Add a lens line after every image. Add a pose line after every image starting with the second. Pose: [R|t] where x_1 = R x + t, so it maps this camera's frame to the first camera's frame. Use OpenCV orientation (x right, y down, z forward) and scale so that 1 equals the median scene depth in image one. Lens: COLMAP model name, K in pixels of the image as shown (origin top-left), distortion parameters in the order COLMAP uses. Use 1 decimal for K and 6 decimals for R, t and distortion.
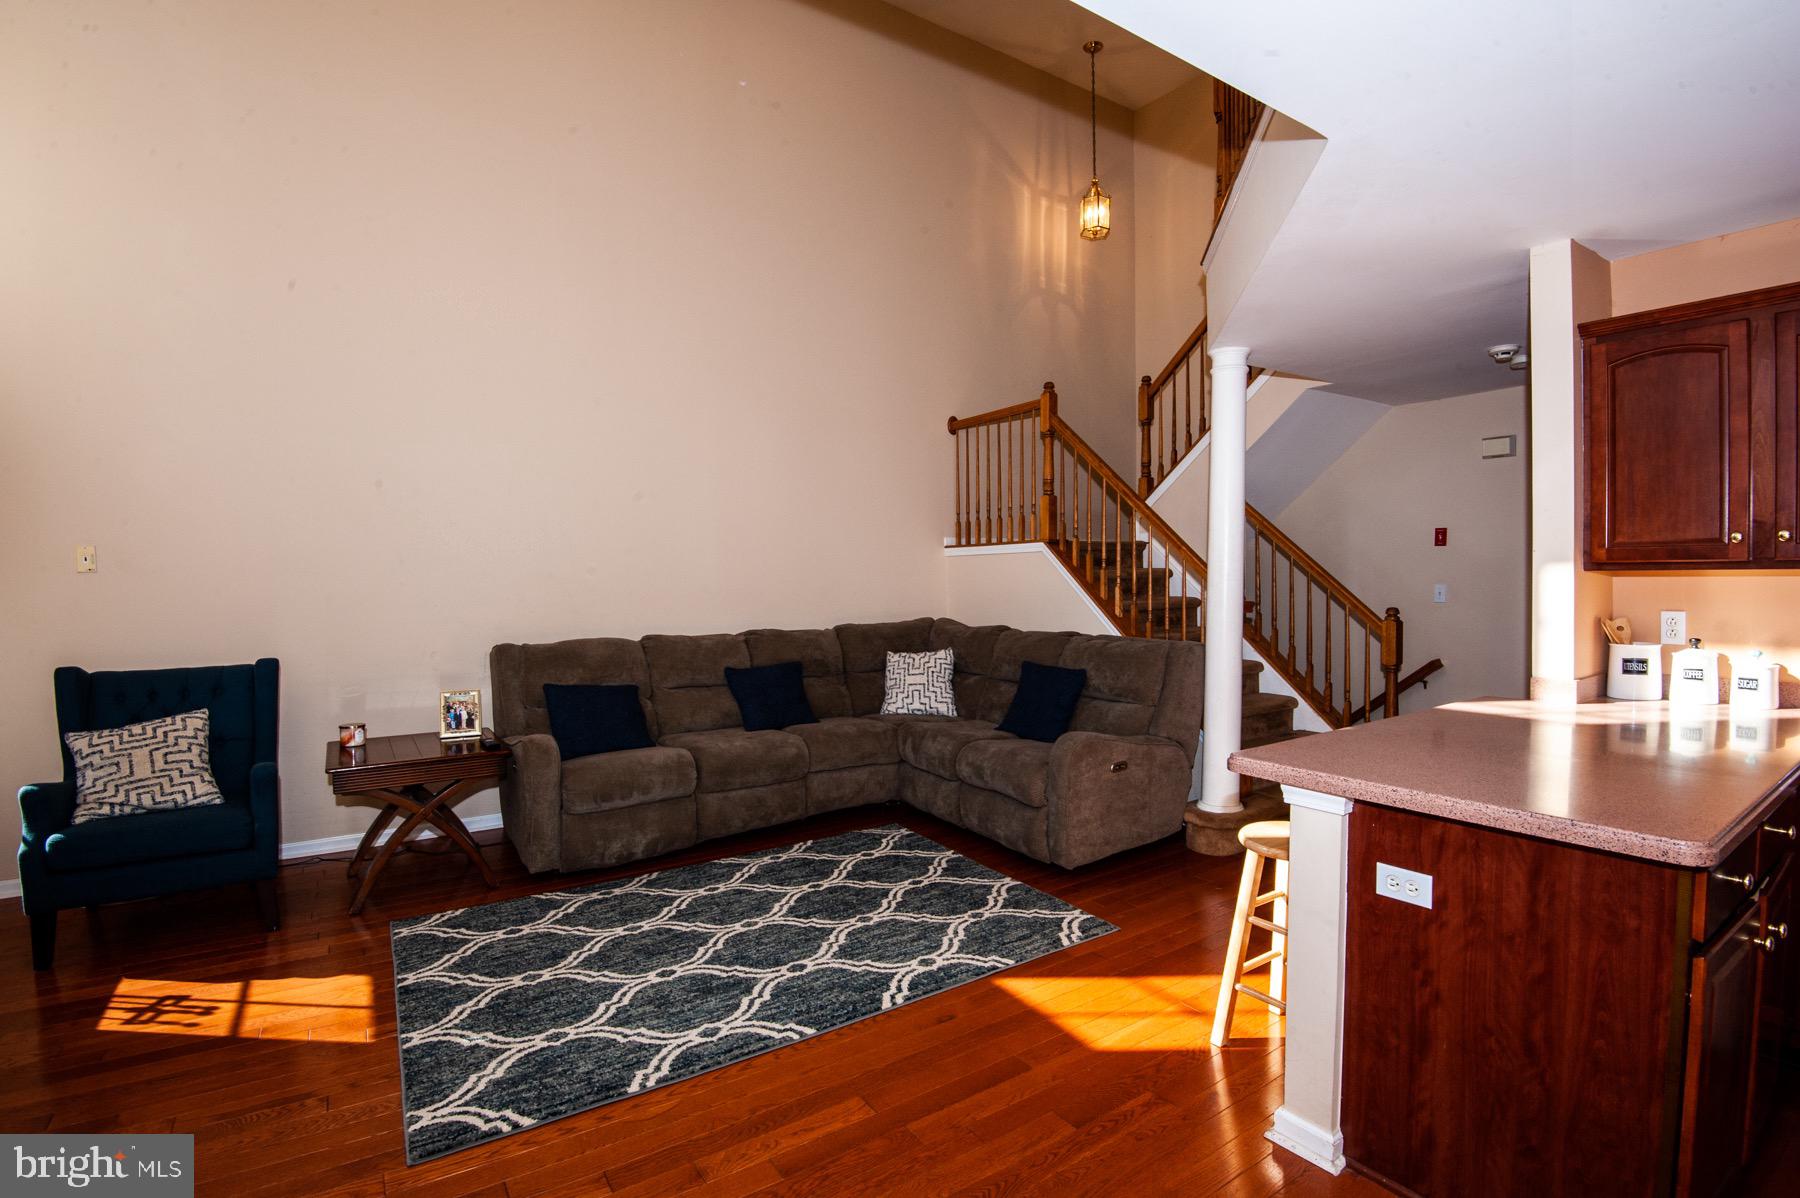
lens RADIAL K [[832.9, 0, 900.0], [0, 832.9, 599.0], [0, 0, 1]] dist [-0.030595, -0.011833]
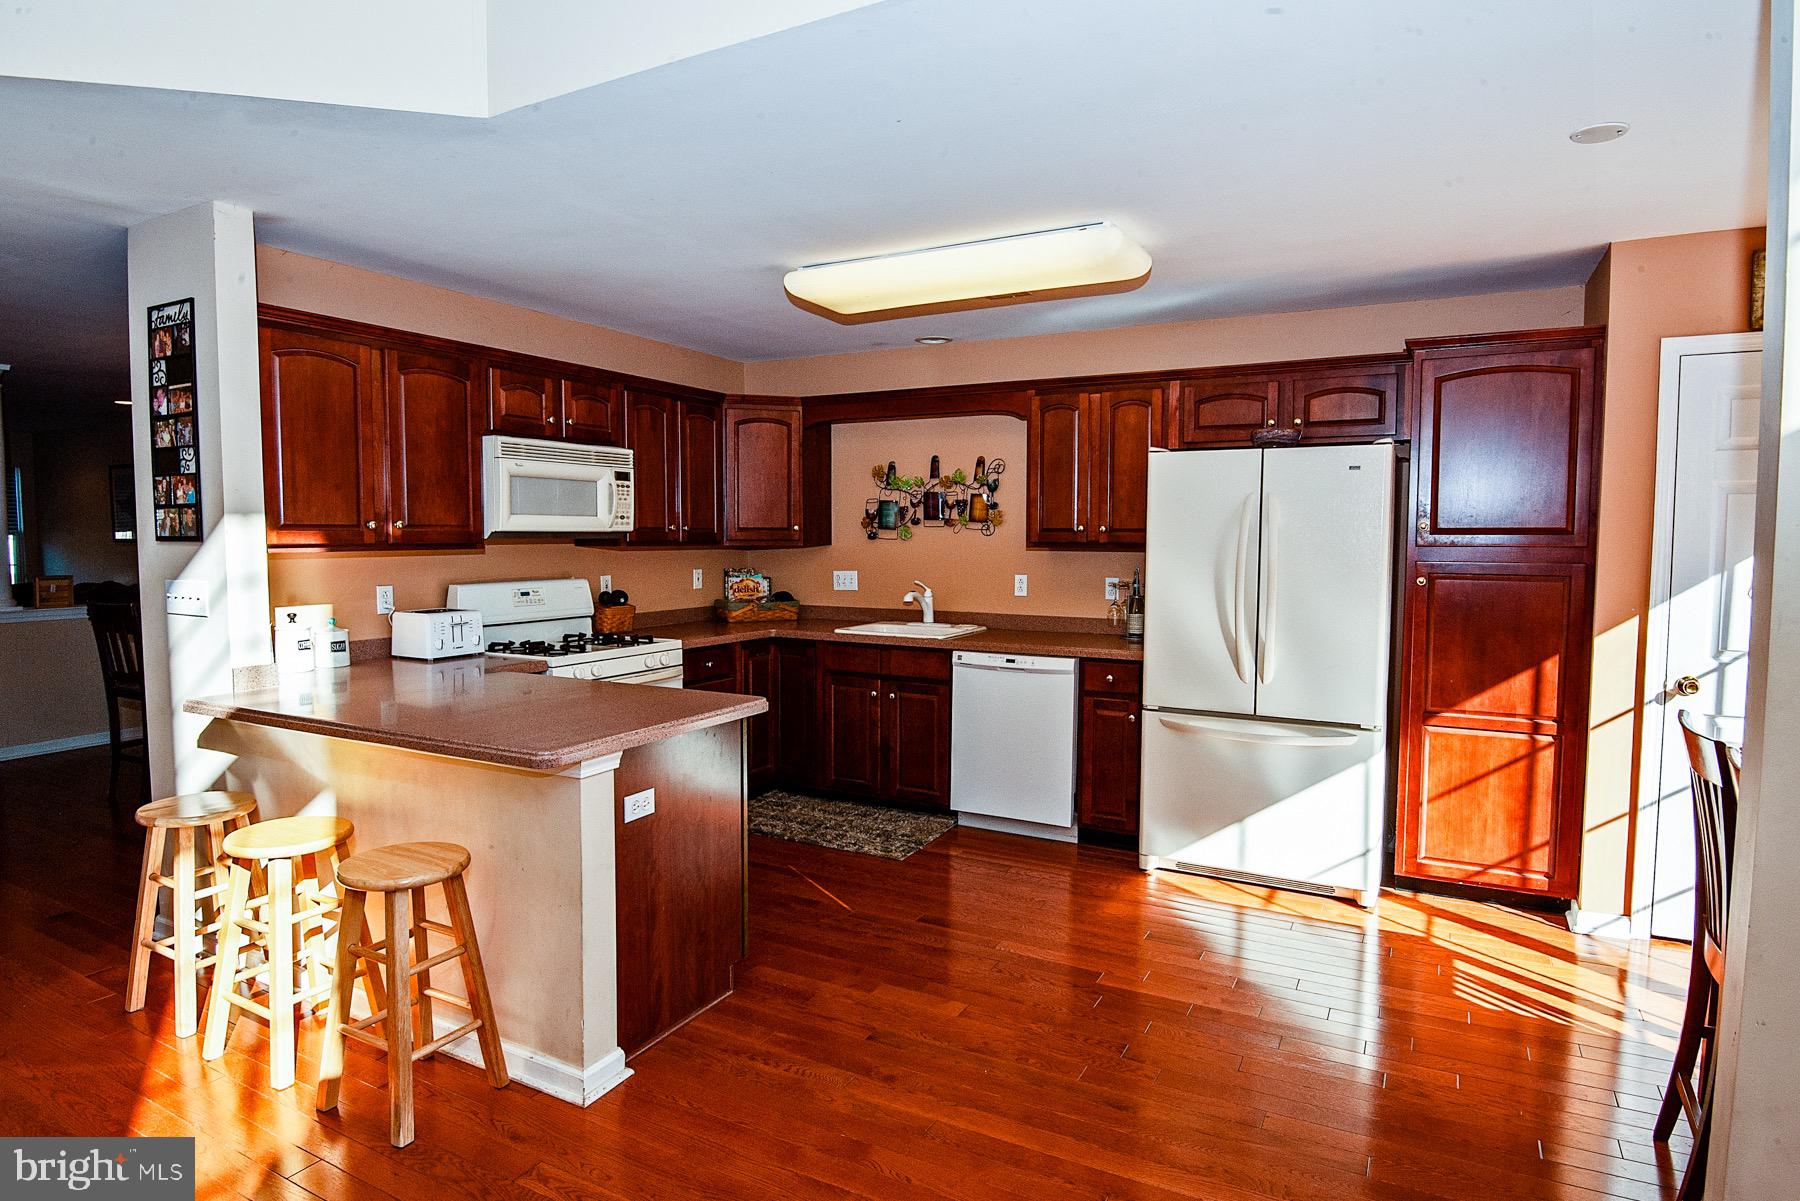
lens RADIAL K [[990.4, 0, 900.0], [0, 990.4, 600.5], [0, 0, 1]] dist [-0.001660, -0.034625]
pose [[-0.476117, -0.050600, 0.877925, -0.583255], [0.027250, 0.997015, 0.072242, -0.042273], [-0.878960, 0.058319, -0.473317, 0.872466]]
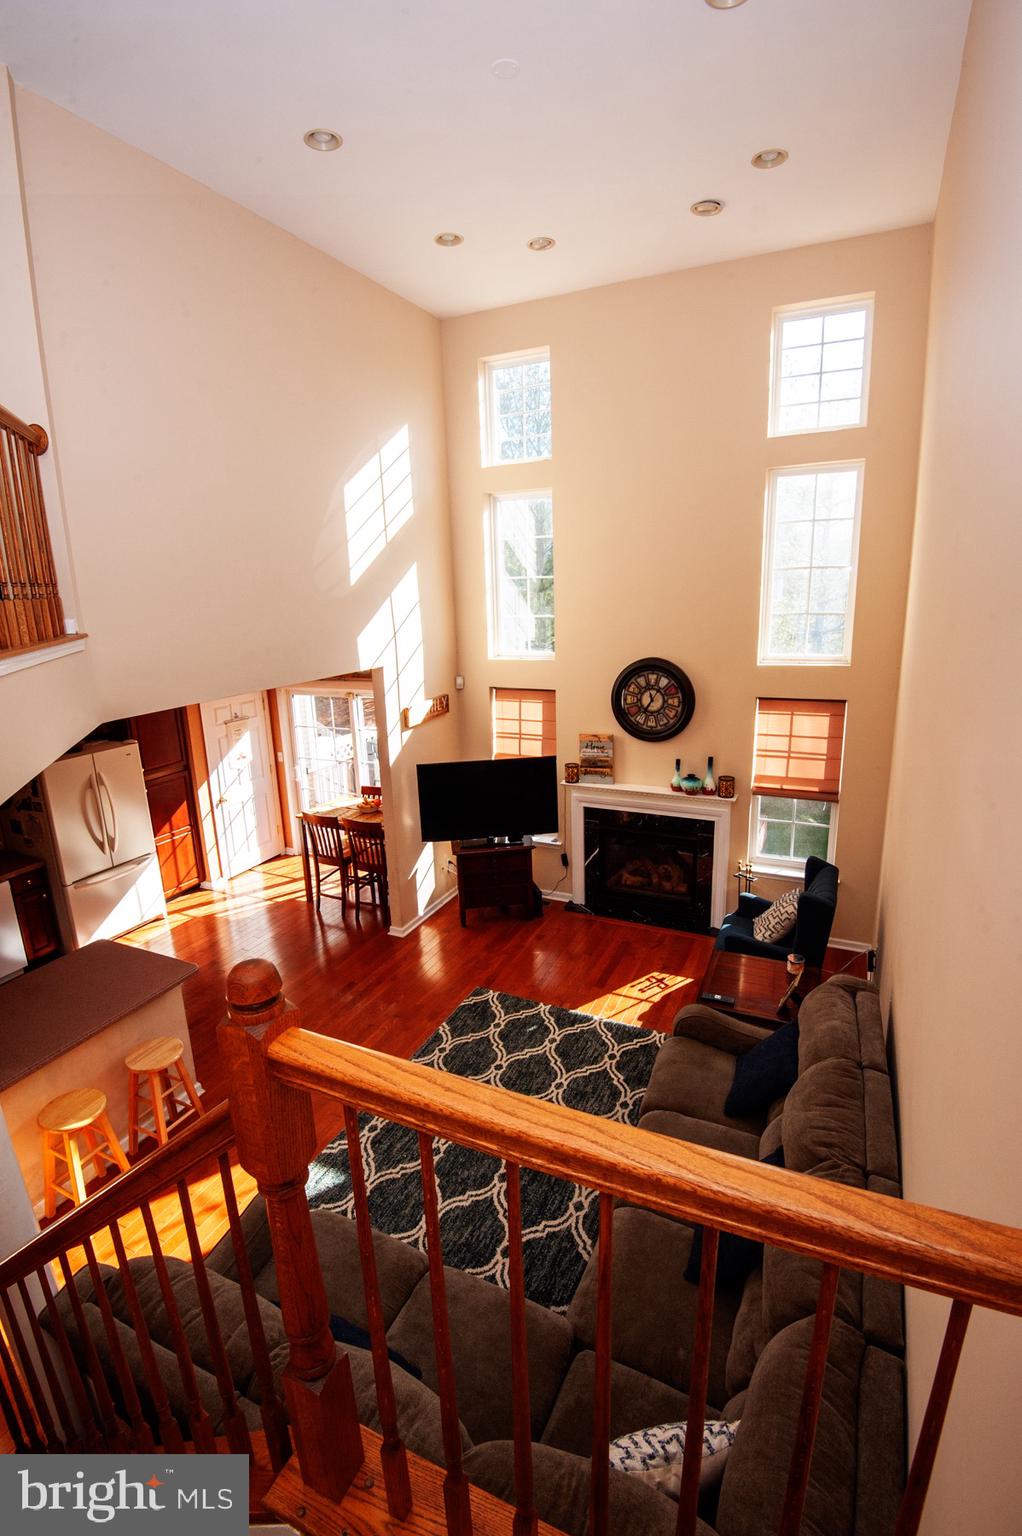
lens RADIAL K [[703.9, 0, 513.9], [0, 703.9, 763.4], [0, 0, 1]] dist [-0.000328, -0.061972]
pose [[-0.855380, 0.158068, -0.493295, 0.392780], [0.020846, 0.962037, 0.272121, -0.692262], [0.517581, 0.222484, -0.826202, 2.285089]]
